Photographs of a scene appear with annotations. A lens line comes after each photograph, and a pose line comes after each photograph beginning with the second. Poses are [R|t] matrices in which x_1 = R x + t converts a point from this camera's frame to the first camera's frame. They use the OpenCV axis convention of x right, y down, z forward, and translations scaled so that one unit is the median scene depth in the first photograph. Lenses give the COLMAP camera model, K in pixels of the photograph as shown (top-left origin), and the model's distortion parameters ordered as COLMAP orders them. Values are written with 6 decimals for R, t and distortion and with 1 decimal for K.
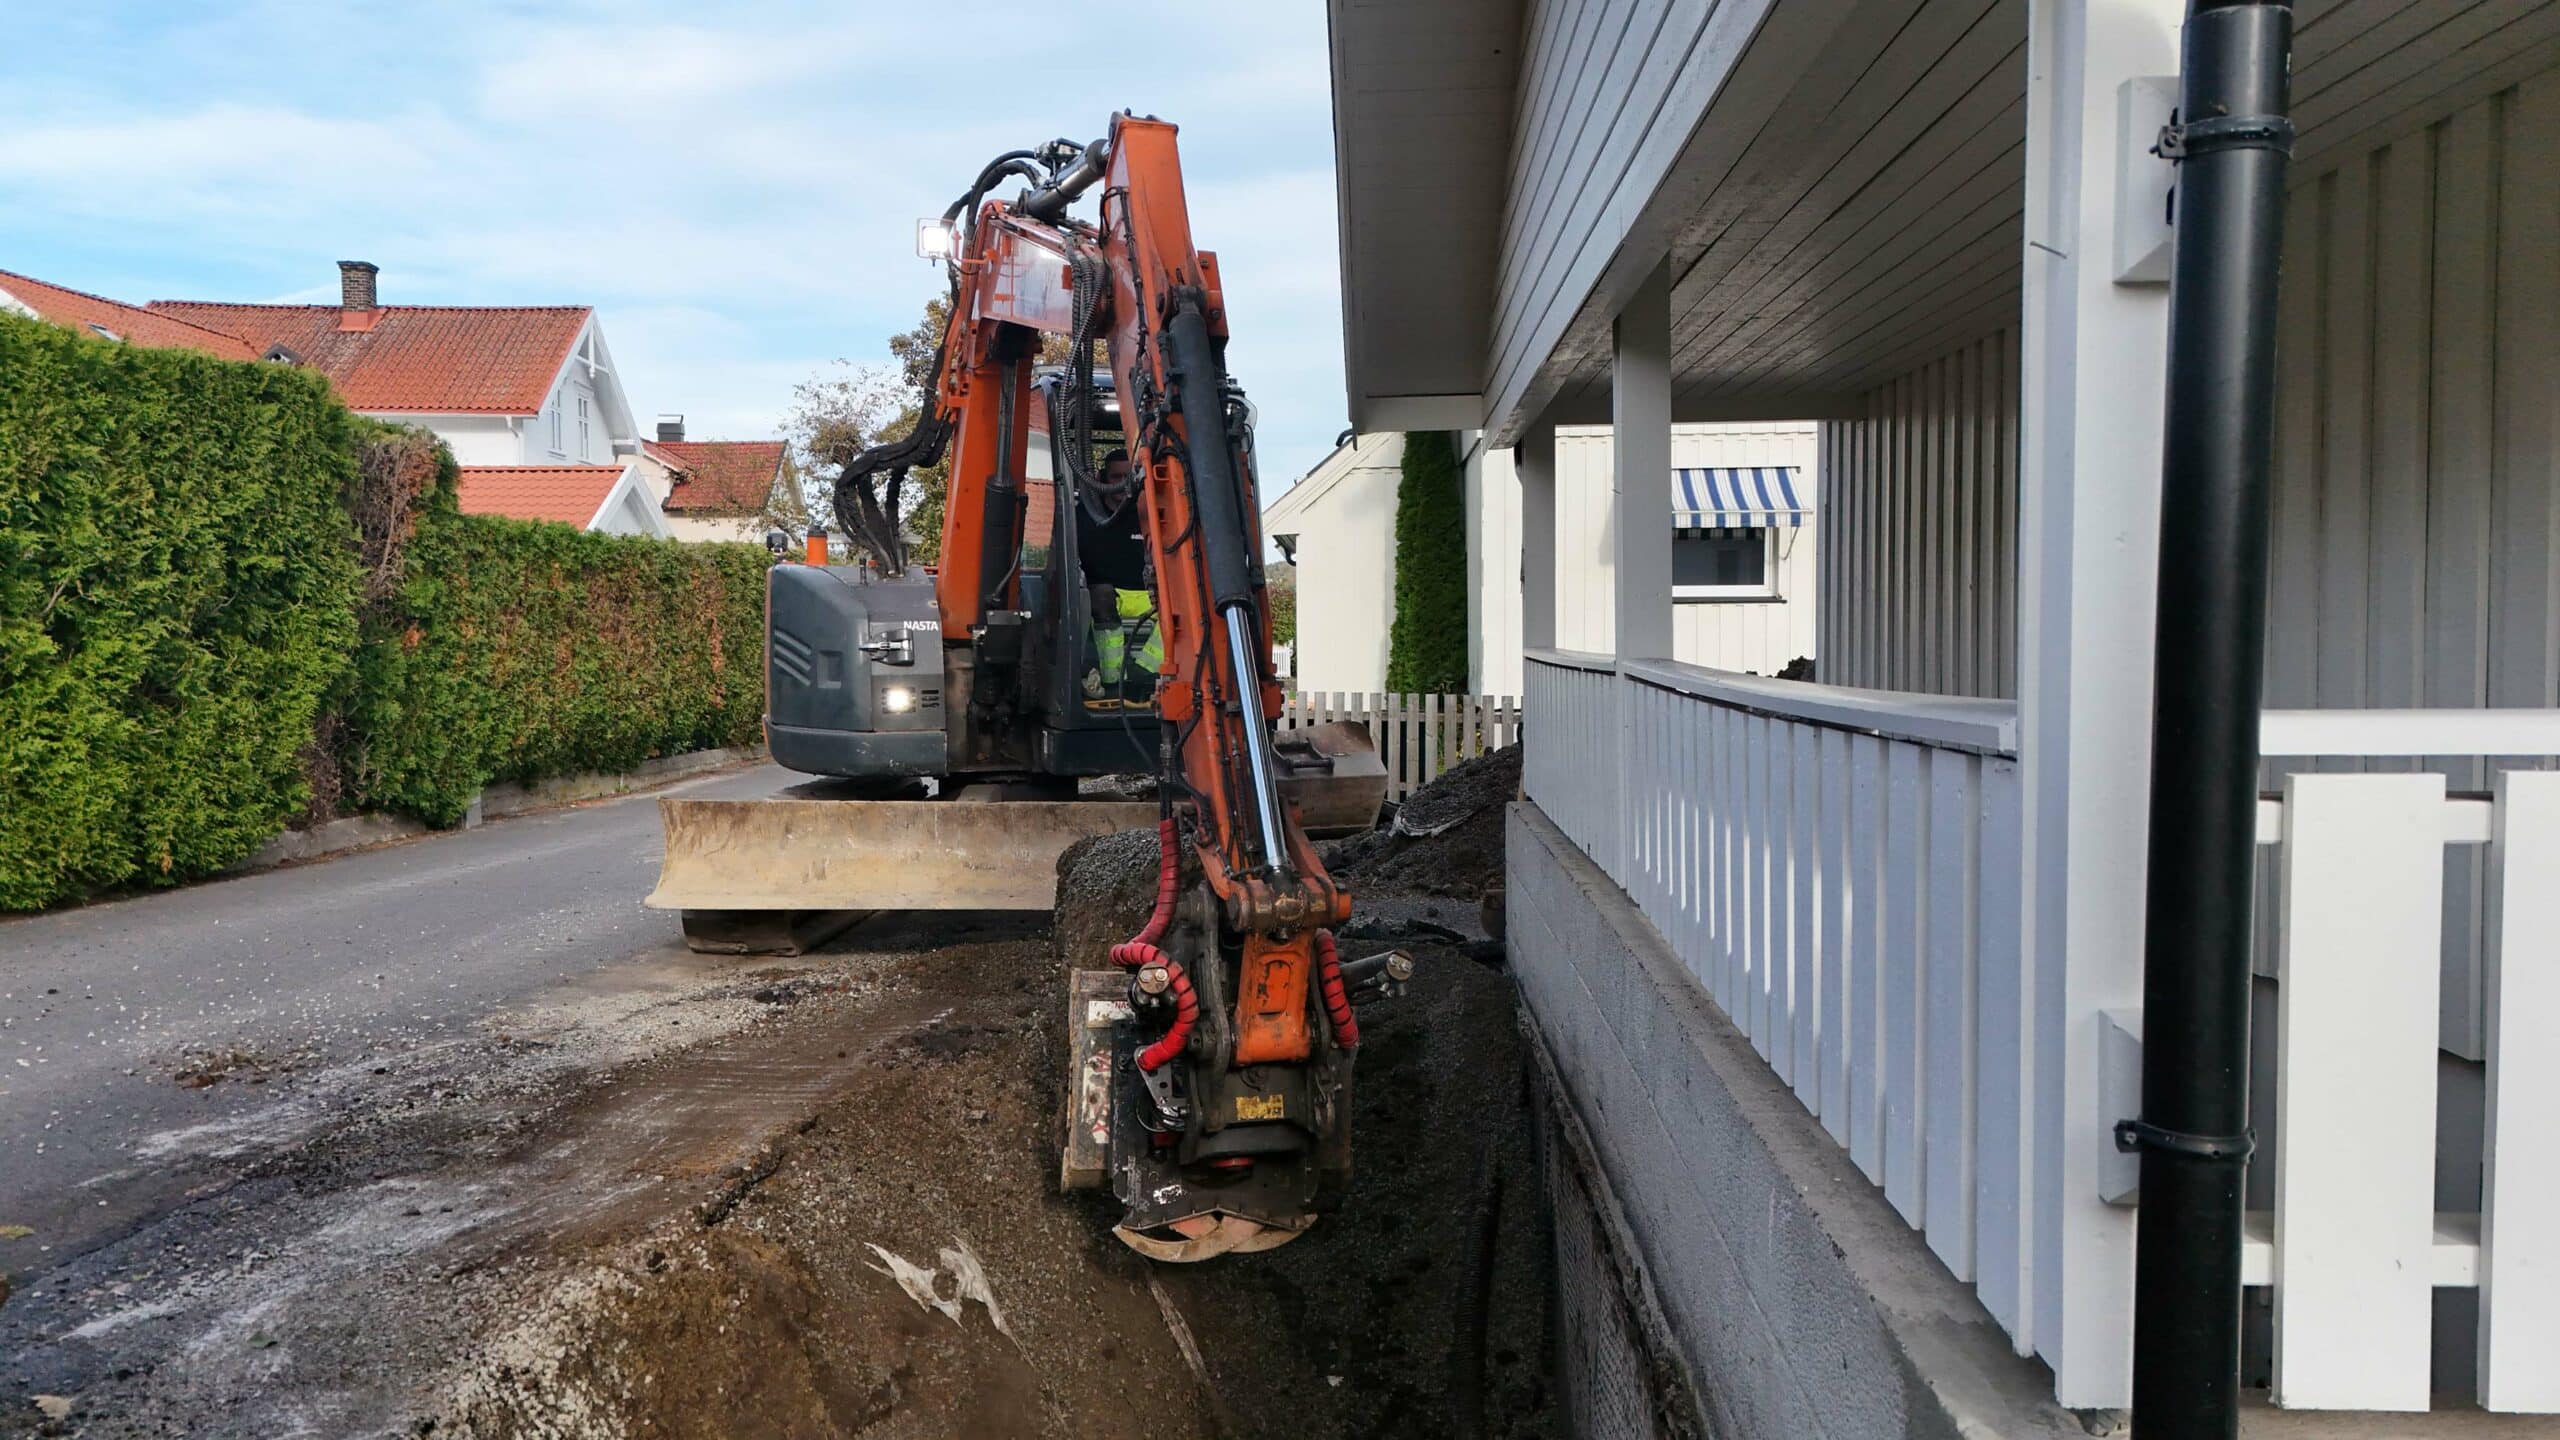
lens RADIAL K [[1868.6, 0, 1272.4], [0, 1868.6, 714.6], [0, 0, 1]] dist [0.079784, -0.076594]
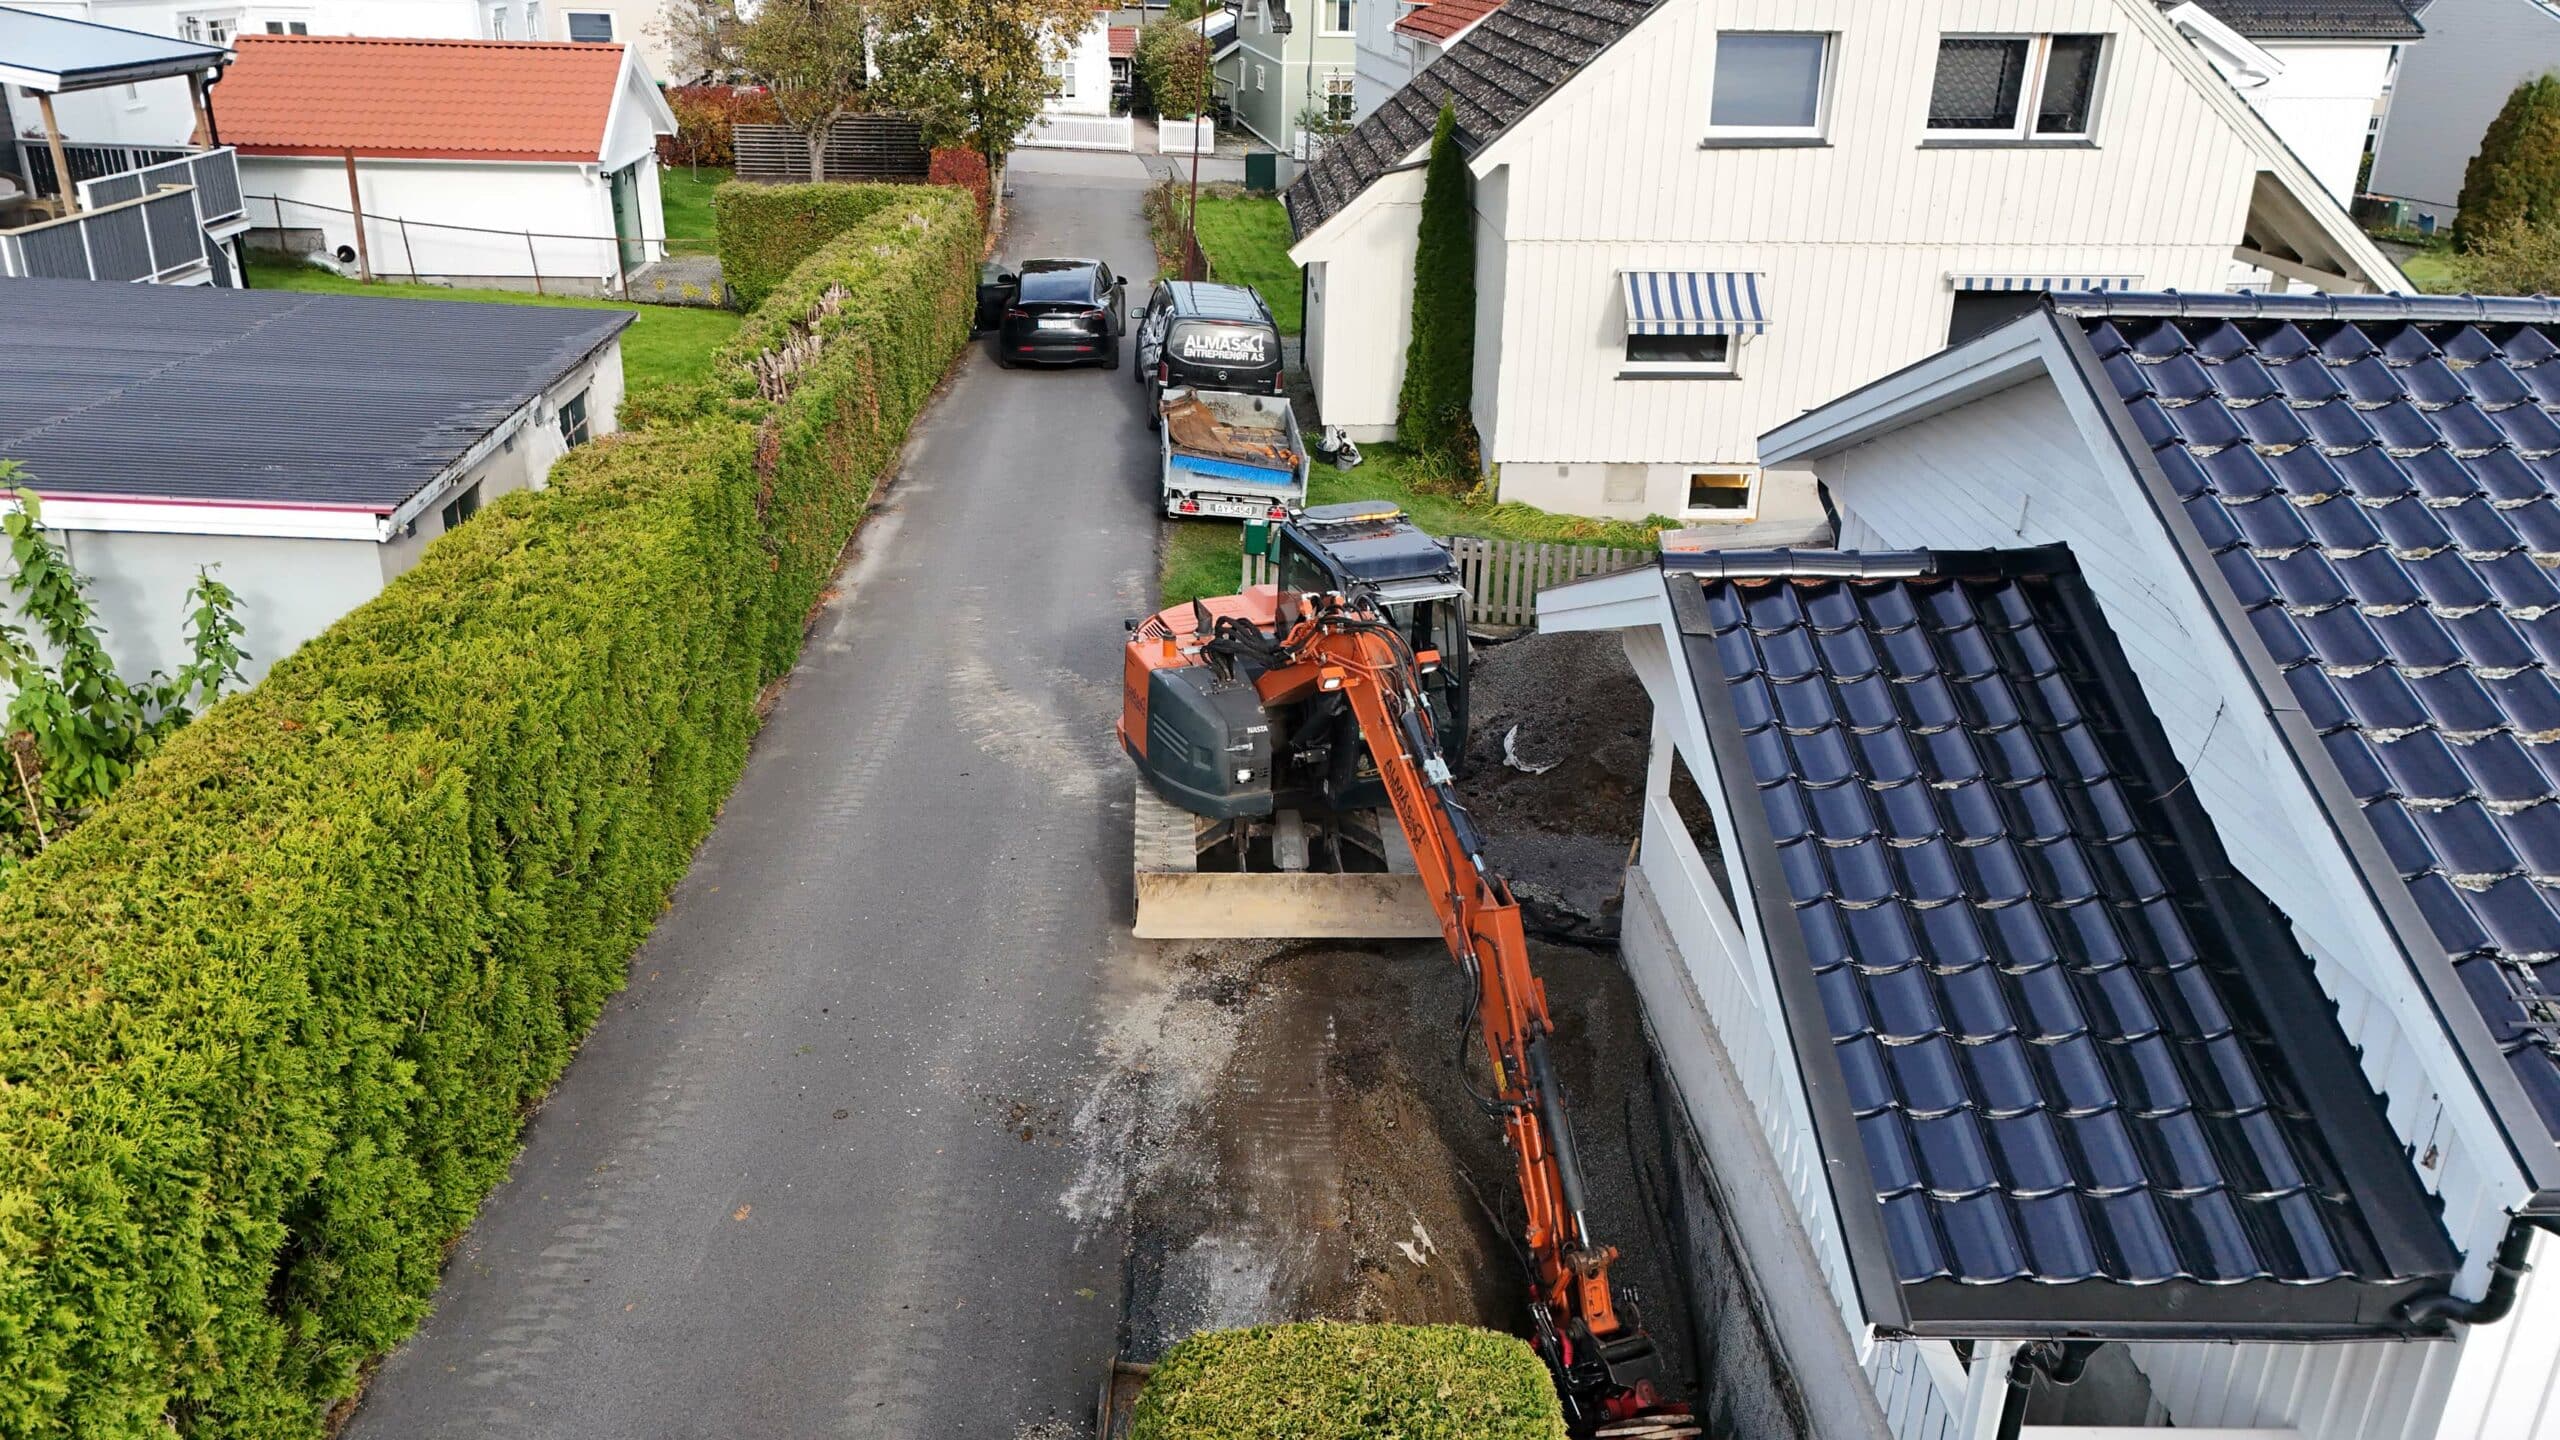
lens RADIAL K [[1868.6, 0, 1272.4], [0, 1868.6, 714.6], [0, 0, 1]] dist [0.079784, -0.076594]
pose [[0.996703, -0.006256, 0.080893, -0.425926], [-0.022046, 0.938626, 0.344230, -0.845796], [-0.078082, -0.344879, 0.935394, -0.670174]]
